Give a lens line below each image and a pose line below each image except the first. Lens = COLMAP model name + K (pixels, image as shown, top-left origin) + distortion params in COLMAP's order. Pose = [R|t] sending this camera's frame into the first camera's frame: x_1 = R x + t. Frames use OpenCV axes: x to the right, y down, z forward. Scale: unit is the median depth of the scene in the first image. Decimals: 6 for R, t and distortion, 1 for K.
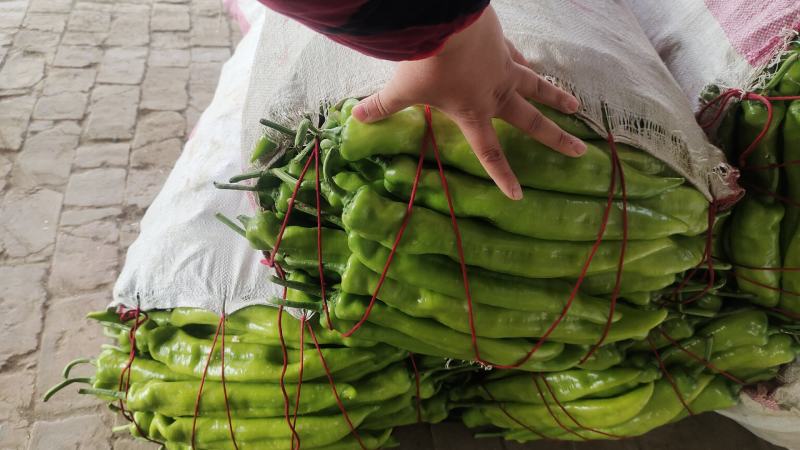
lens RADIAL K [[582.6, 0, 400.0], [0, 582.6, 225.0], [0, 0, 1]] dist [0.060258, -0.086364]
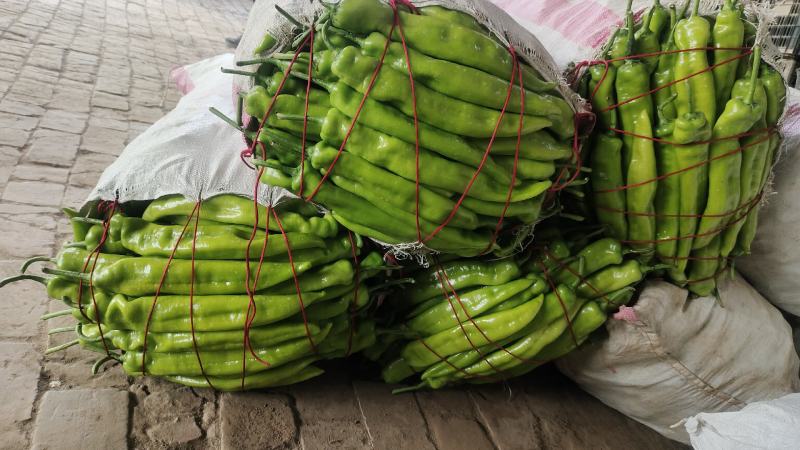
lens RADIAL K [[582.6, 0, 400.0], [0, 582.6, 225.0], [0, 0, 1]] dist [0.060258, -0.086364]
pose [[0.980478, 0.081986, 0.178720, -0.106790], [-0.023089, 0.950643, -0.309427, 0.527734], [-0.195267, 0.299260, 0.933978, -0.156011]]
